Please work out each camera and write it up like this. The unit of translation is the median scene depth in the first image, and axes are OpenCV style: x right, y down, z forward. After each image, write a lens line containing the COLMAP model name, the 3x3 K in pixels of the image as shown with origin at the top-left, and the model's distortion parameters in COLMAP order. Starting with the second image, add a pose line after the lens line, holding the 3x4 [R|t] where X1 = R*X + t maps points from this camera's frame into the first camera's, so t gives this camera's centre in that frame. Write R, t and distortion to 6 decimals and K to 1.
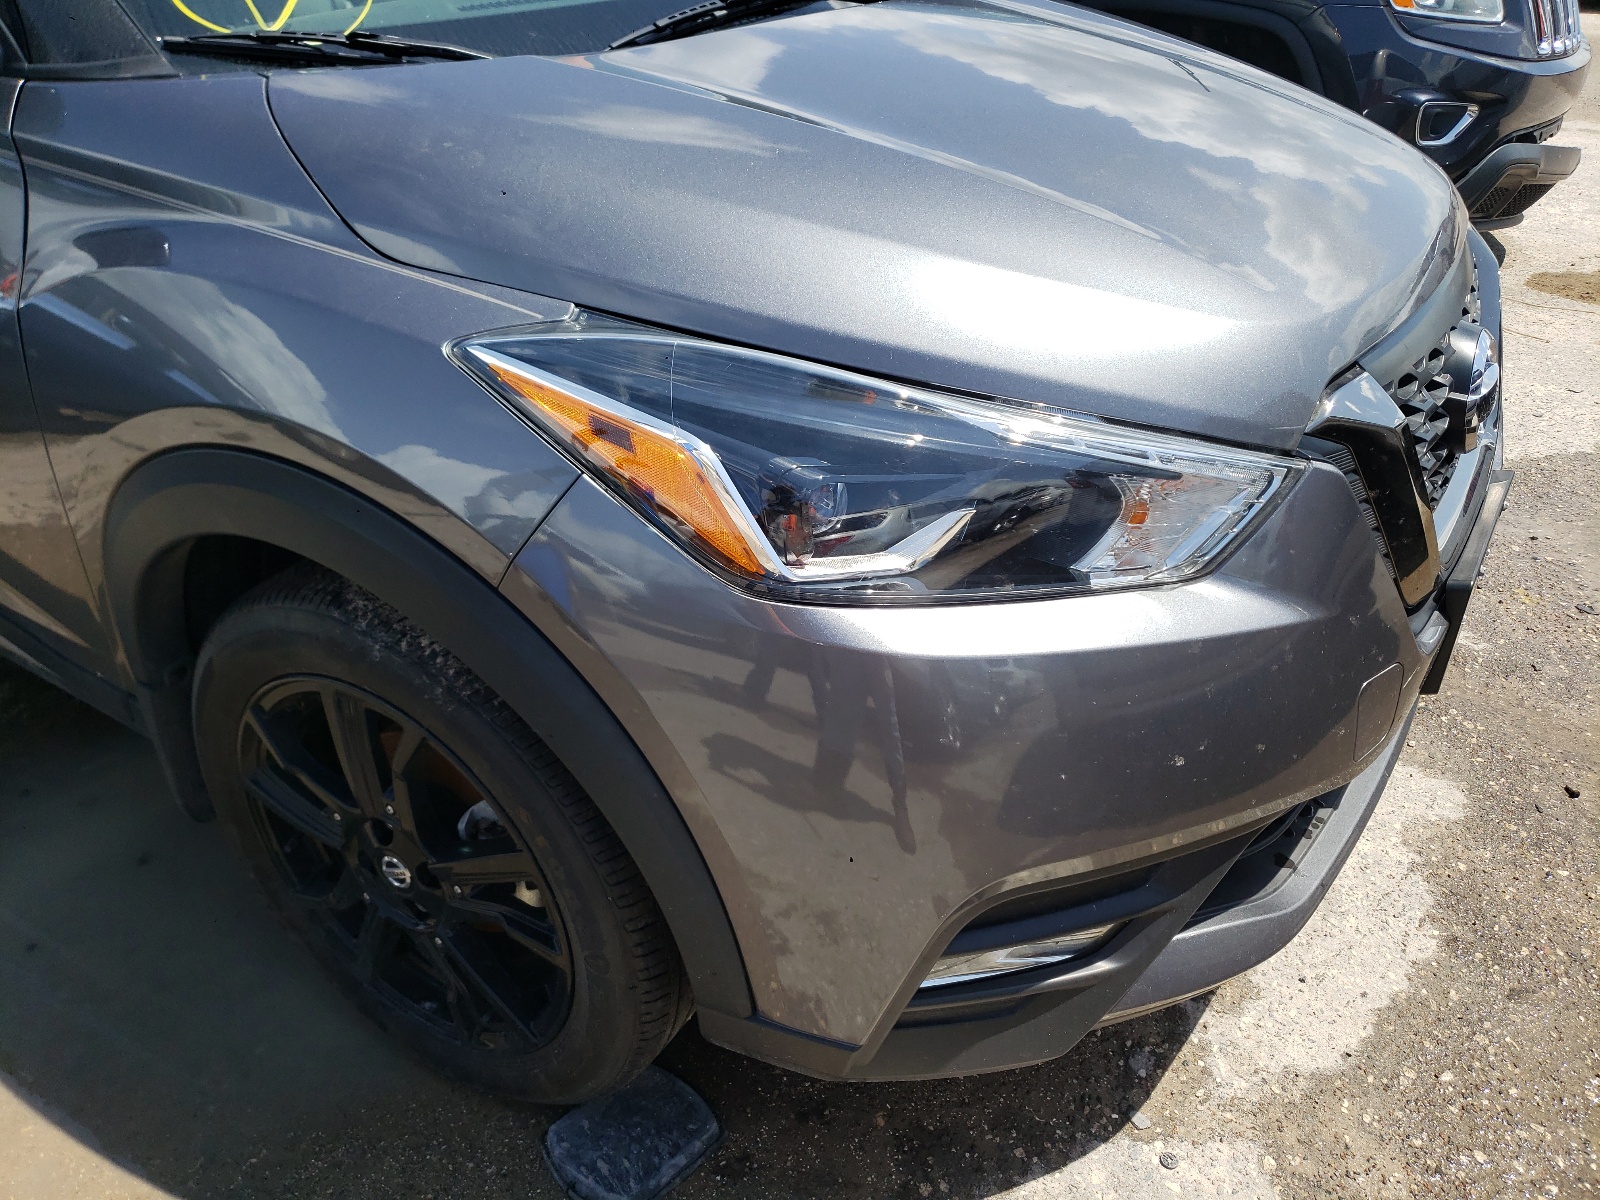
lens RADIAL K [[1256.7, 0, 797.1], [0, 1256.7, 605.3], [0, 0, 1]] dist [-0.002632, 0.005272]
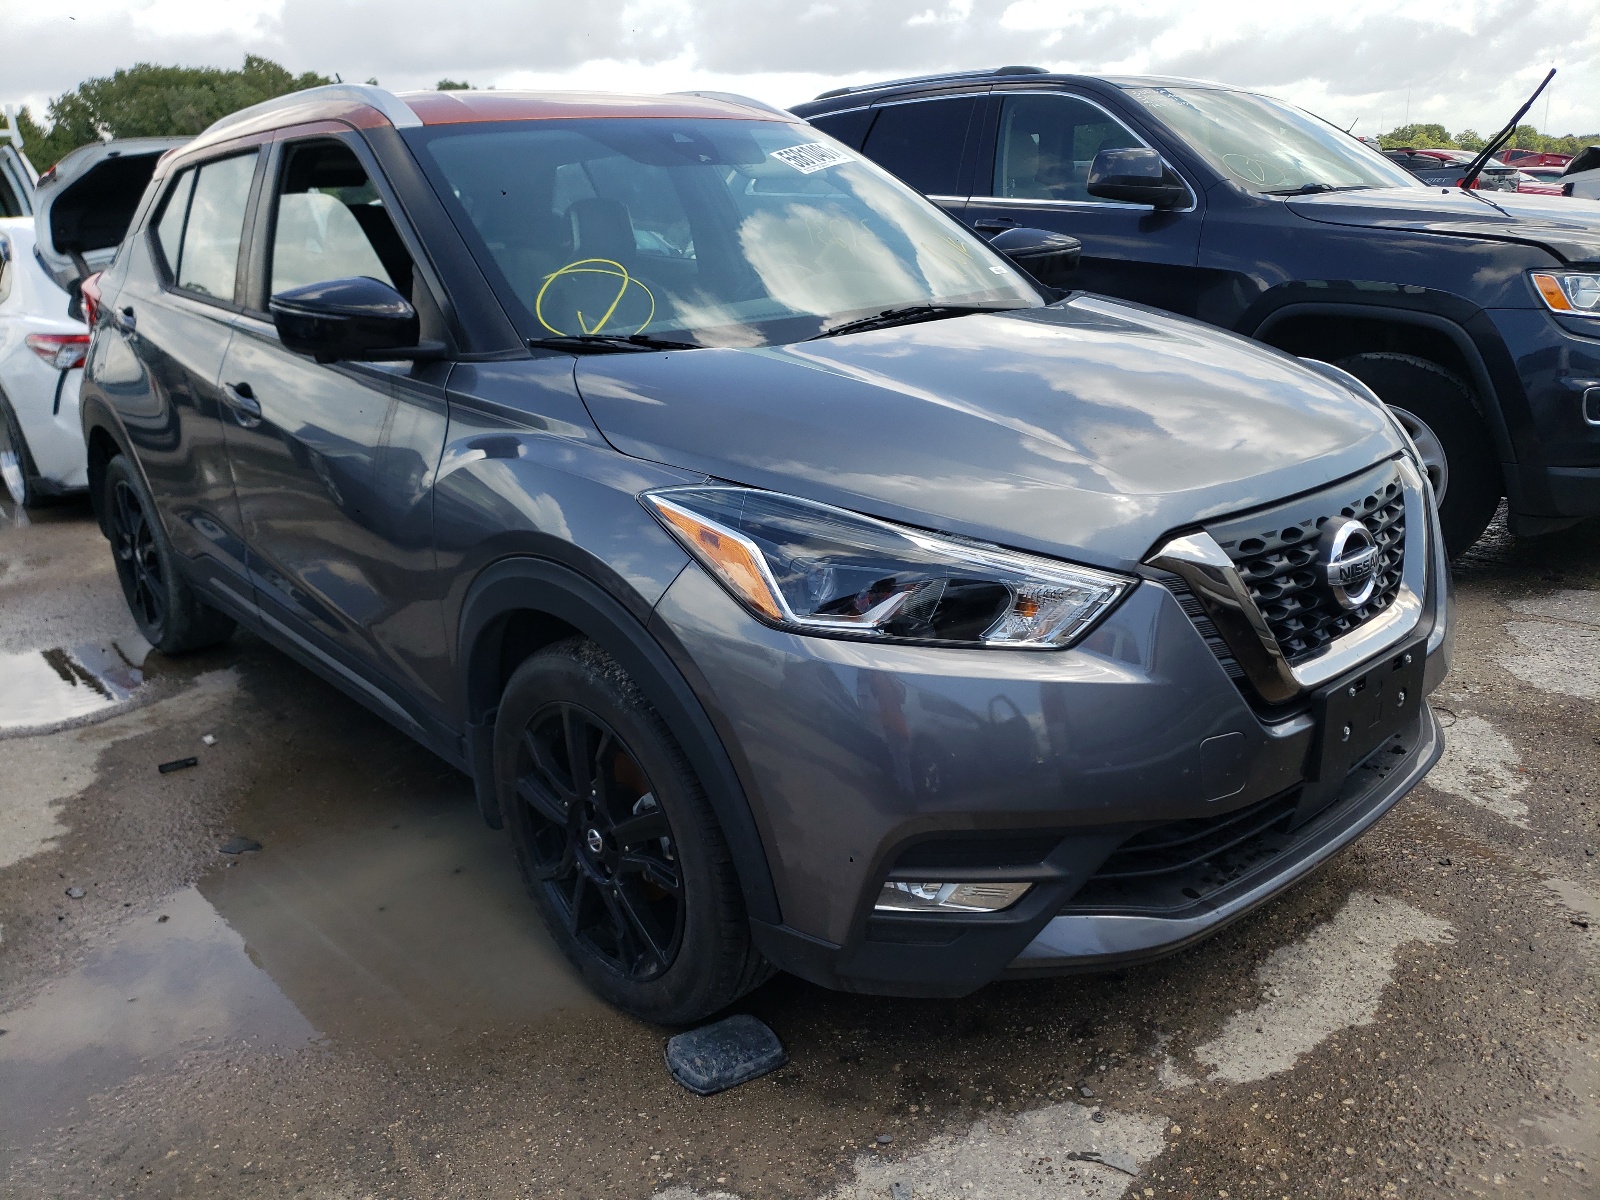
lens RADIAL K [[1256.7, 0, 797.1], [0, 1256.7, 605.3], [0, 0, 1]] dist [-0.002632, 0.005272]
pose [[0.960492, 0.045393, -0.274581, 0.334322], [-0.103194, 0.974367, -0.199898, 0.215486], [0.258469, 0.220335, 0.940556, -0.458018]]
